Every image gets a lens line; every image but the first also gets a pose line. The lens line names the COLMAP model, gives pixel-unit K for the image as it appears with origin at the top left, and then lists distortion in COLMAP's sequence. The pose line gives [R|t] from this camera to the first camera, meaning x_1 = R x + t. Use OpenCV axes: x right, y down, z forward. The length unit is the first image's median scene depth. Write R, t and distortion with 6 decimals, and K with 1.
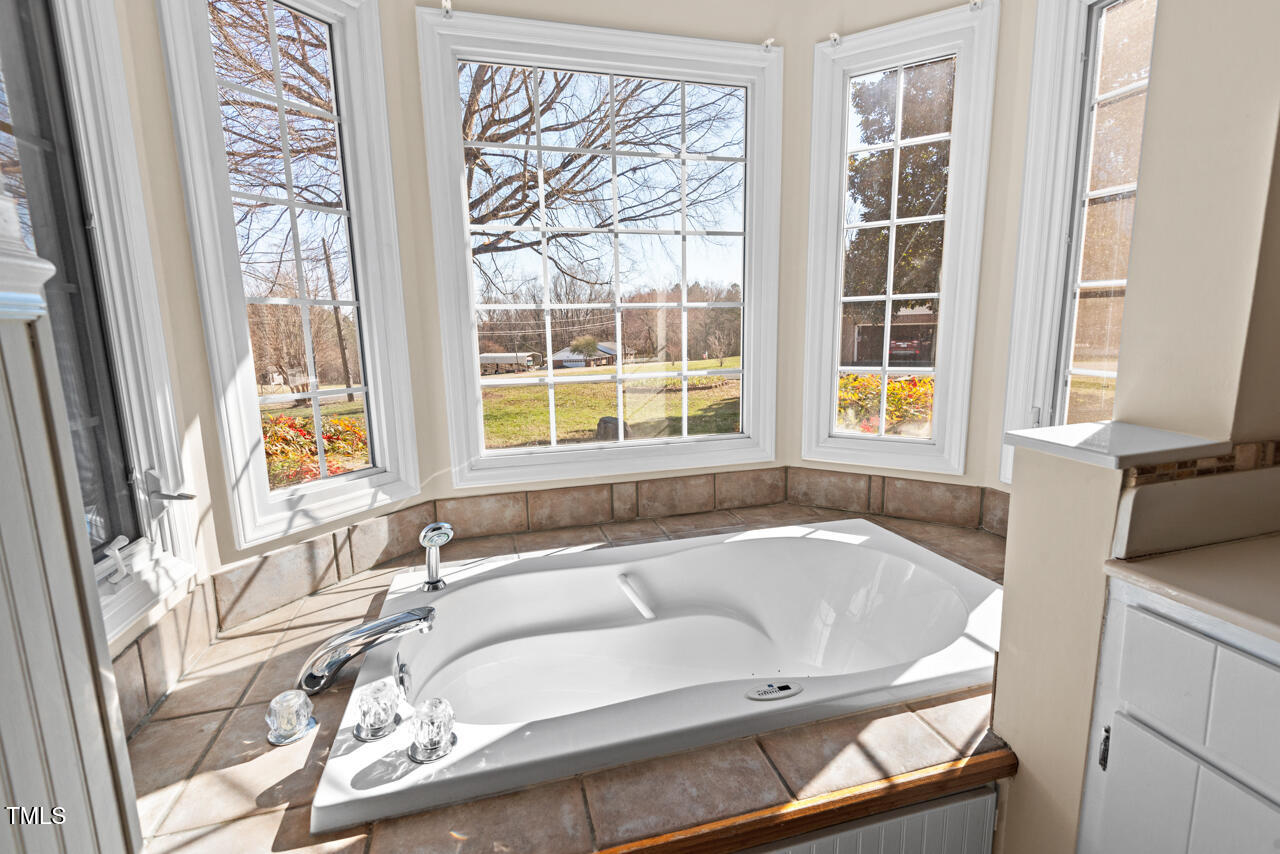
lens RADIAL K [[577.5, 0, 642.0], [0, 577.5, 420.6], [0, 0, 1]] dist [0.032049, -0.019707]
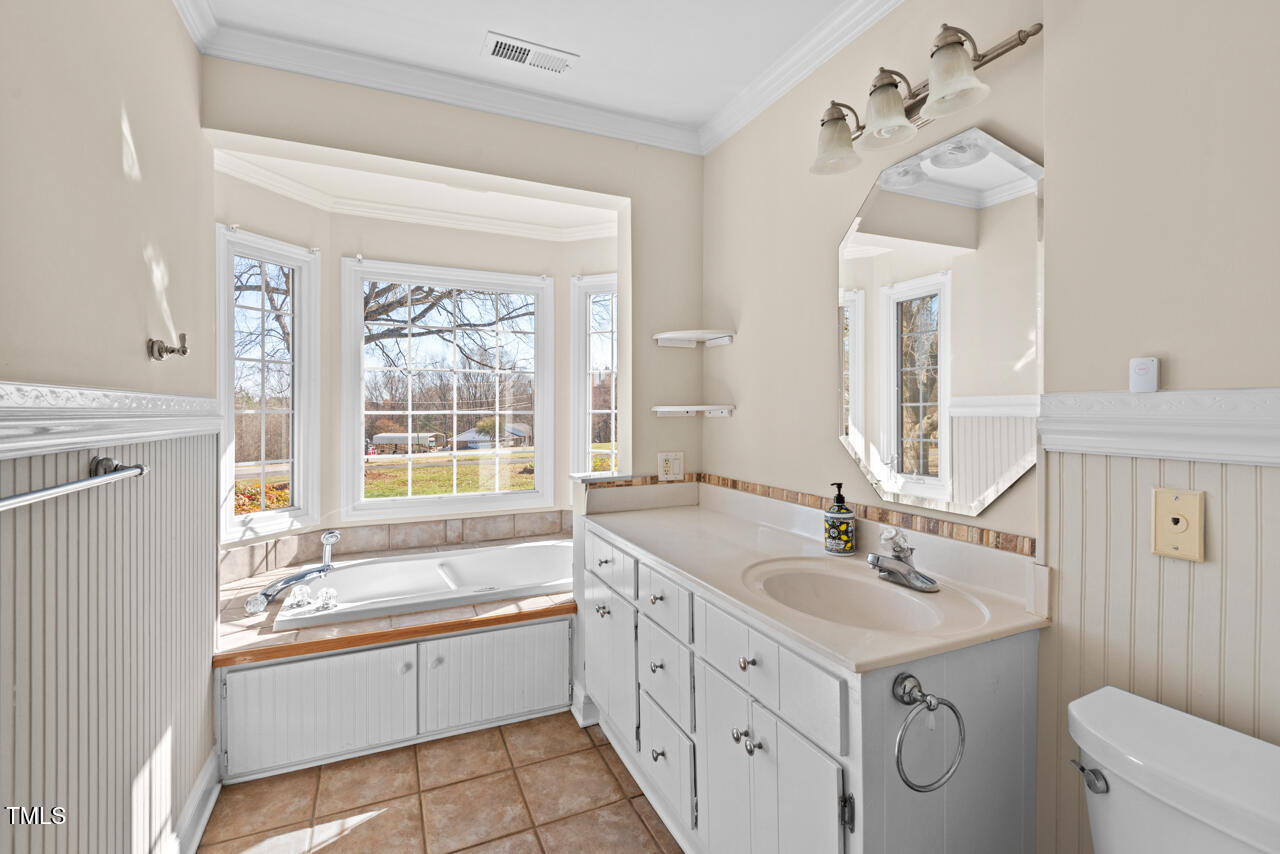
lens RADIAL K [[572.7, 0, 645.6], [0, 572.7, 407.5], [0, 0, 1]] dist [0.024593, -0.019139]
pose [[0.986239, 0.021211, 0.163957, 0.277646], [0.006042, 0.986448, -0.163960, 0.079192], [-0.165213, 0.162695, 0.972746, -0.868324]]
